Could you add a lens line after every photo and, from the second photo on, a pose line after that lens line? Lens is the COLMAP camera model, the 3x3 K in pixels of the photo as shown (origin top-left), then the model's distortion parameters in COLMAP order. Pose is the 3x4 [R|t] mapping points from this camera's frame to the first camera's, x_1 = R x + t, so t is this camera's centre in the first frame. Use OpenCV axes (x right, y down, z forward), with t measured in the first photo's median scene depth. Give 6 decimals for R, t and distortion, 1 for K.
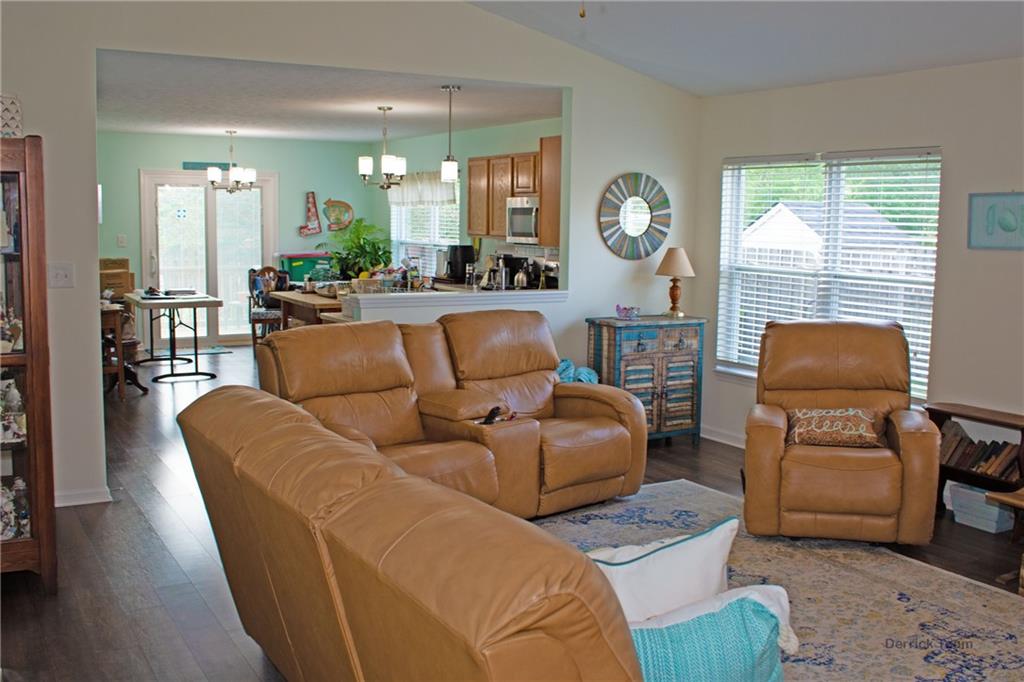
lens RADIAL K [[1006.3, 0, 512.7], [0, 1006.3, 348.9], [0, 0, 1]] dist [-0.098113, 0.015911]
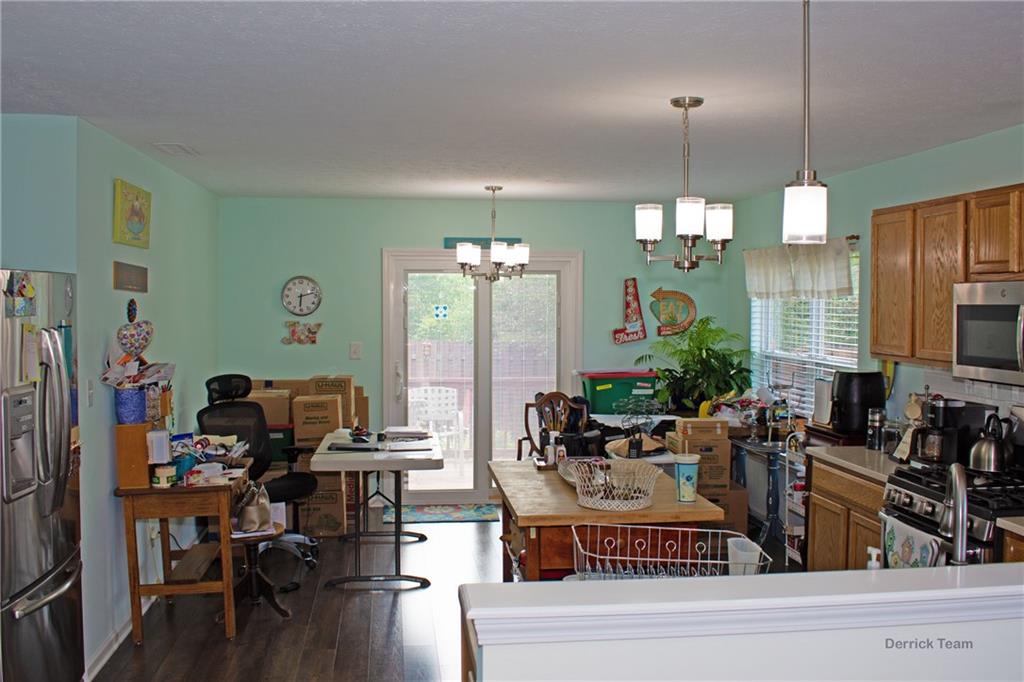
lens RADIAL K [[1006.3, 0, 512.7], [0, 1006.3, 348.9], [0, 0, 1]] dist [-0.098113, 0.015911]
pose [[0.919189, 0.006853, -0.393758, -0.010820], [-0.040564, 0.996178, -0.077355, -0.058633], [0.391723, 0.087077, 0.915954, 0.383264]]
